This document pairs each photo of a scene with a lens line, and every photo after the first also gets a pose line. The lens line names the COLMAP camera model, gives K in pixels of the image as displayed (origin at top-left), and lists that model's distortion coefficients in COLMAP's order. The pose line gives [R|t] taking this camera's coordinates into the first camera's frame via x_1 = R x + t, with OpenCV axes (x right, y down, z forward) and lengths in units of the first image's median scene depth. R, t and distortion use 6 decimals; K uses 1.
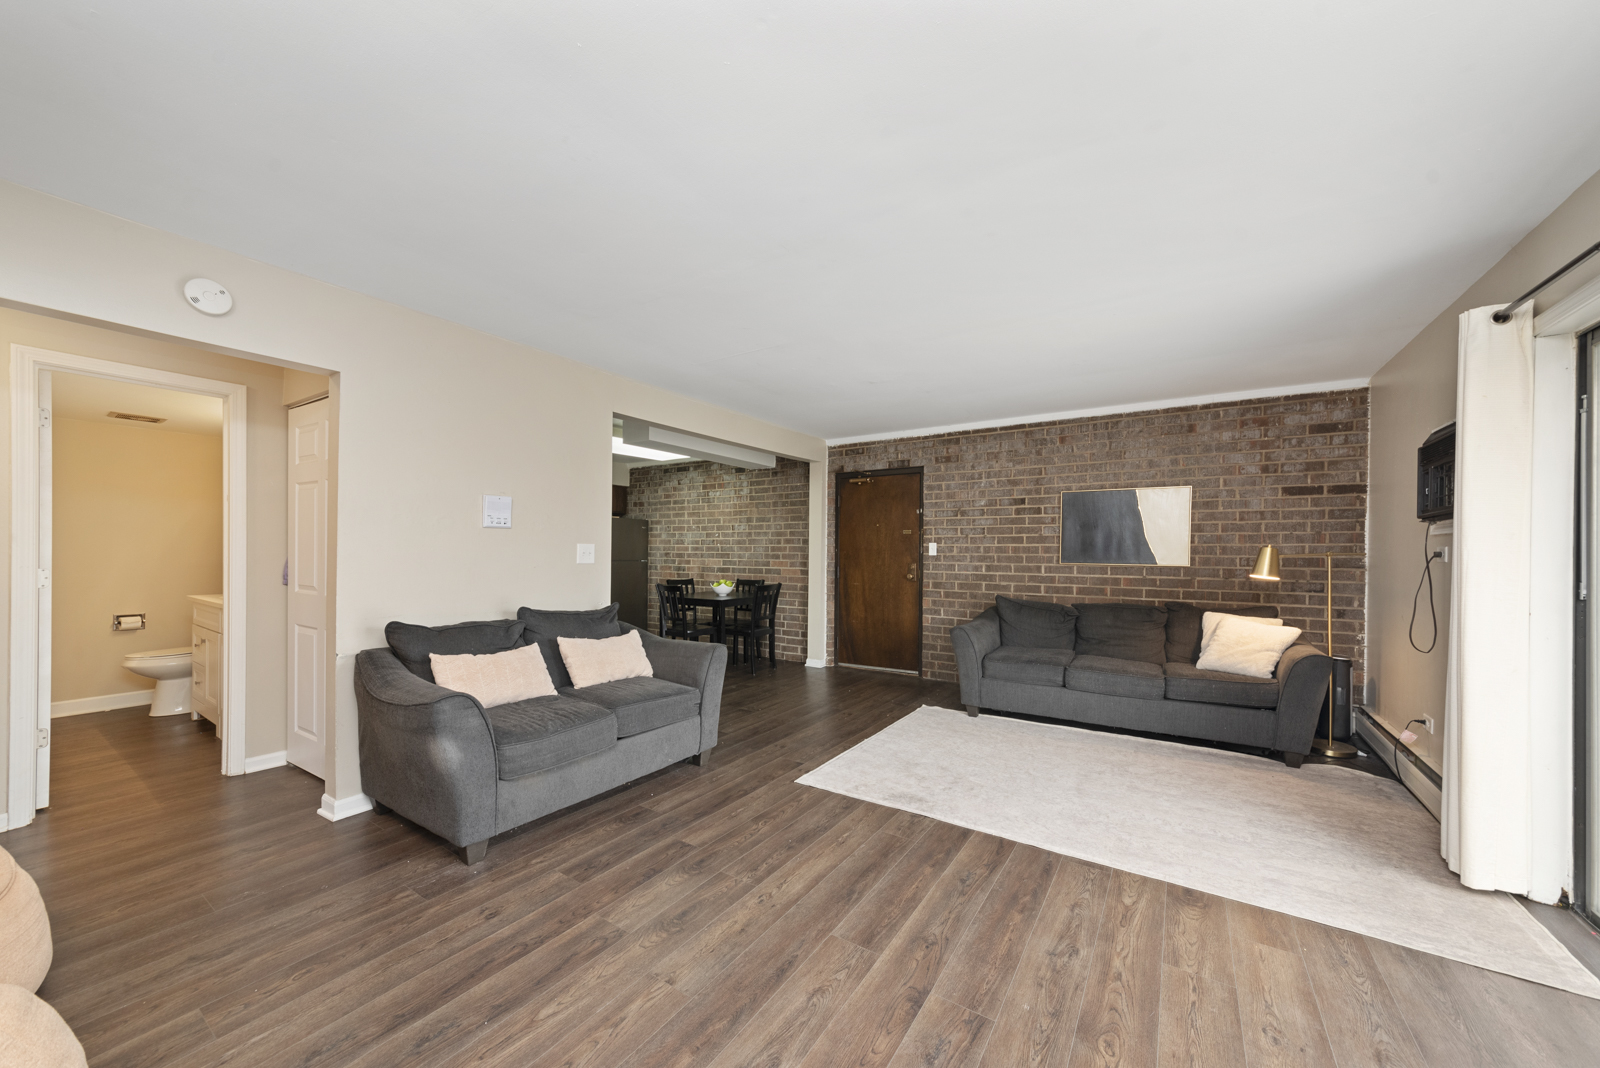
lens RADIAL K [[573.5, 0, 808.0], [0, 573.5, 548.4], [0, 0, 1]] dist [0.001904, 0.000116]
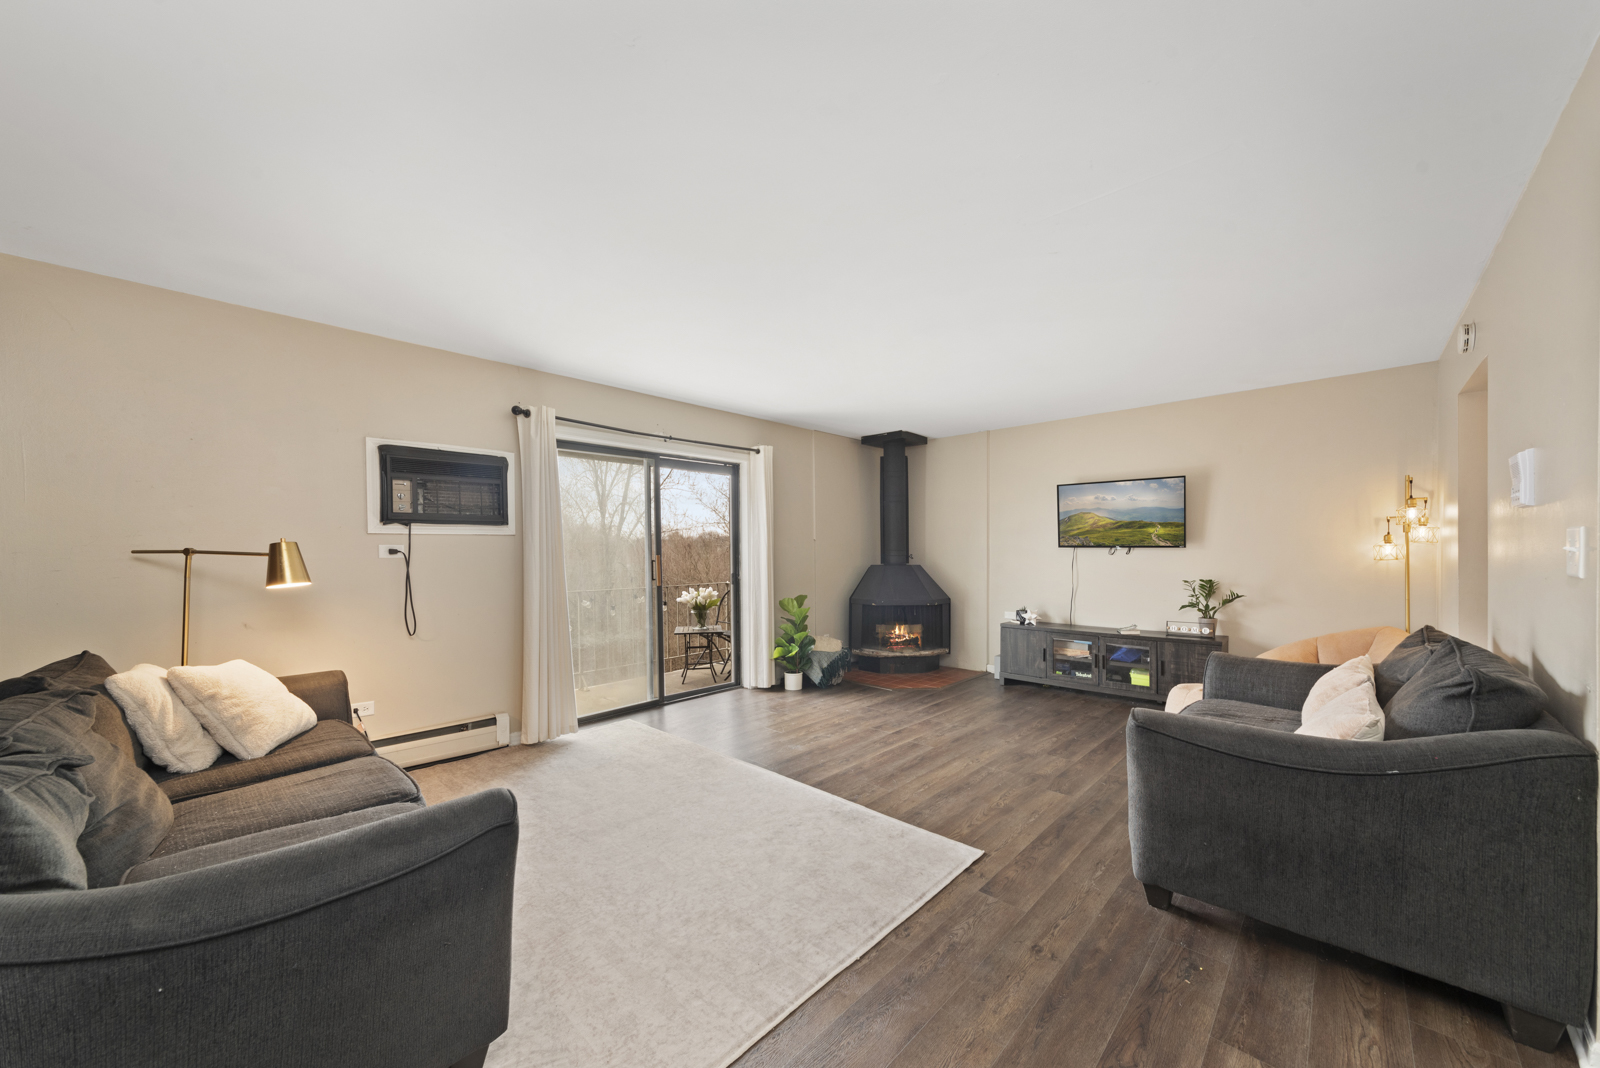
lens RADIAL K [[573.5, 0, 798.9], [0, 573.5, 544.5], [0, 0, 1]] dist [0.001904, 0.000116]
pose [[-0.982008, 0.002797, 0.188818, 0.039949], [-0.000200, 0.999874, -0.015852, 0.006922], [-0.188839, -0.015605, -0.981884, 0.997428]]
